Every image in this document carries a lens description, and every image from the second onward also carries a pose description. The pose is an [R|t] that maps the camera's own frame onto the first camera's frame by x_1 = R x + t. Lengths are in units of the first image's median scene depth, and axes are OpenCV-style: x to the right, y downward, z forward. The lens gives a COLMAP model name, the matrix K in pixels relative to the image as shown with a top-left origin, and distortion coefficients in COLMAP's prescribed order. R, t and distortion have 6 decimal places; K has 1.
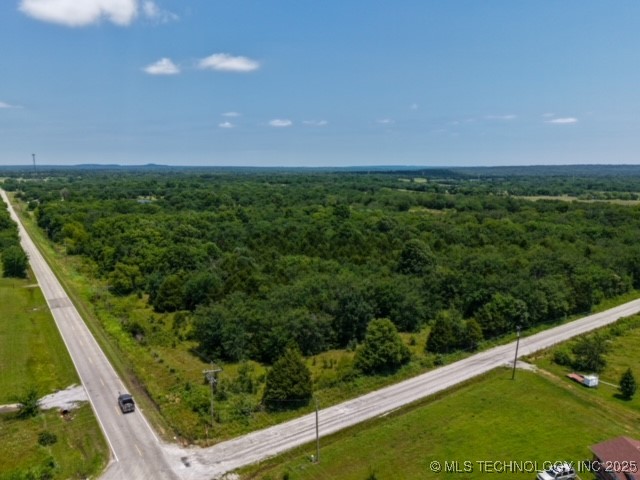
lens RADIAL K [[466.5, 0, 320.0], [0, 466.5, 240.0], [0, 0, 1]] dist [-0.003107, -0.009146]
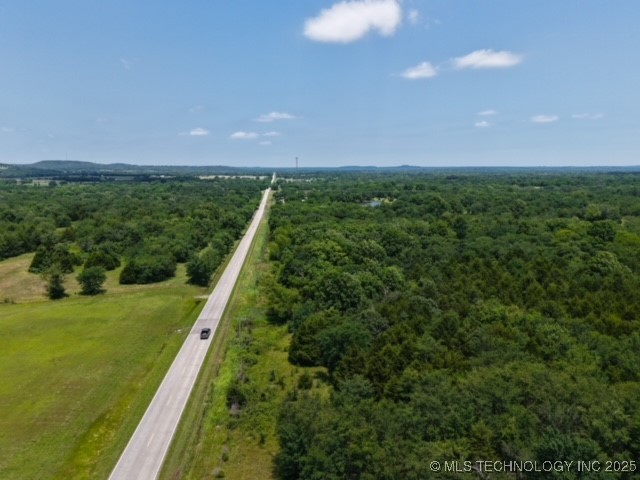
lens RADIAL K [[466.5, 0, 320.0], [0, 466.5, 240.0], [0, 0, 1]] dist [-0.003107, -0.009146]
pose [[0.866692, 0.067499, -0.494256, 0.017545], [-0.068445, 0.997523, 0.016207, -0.019425], [0.494126, 0.019783, 0.869165, 0.120996]]
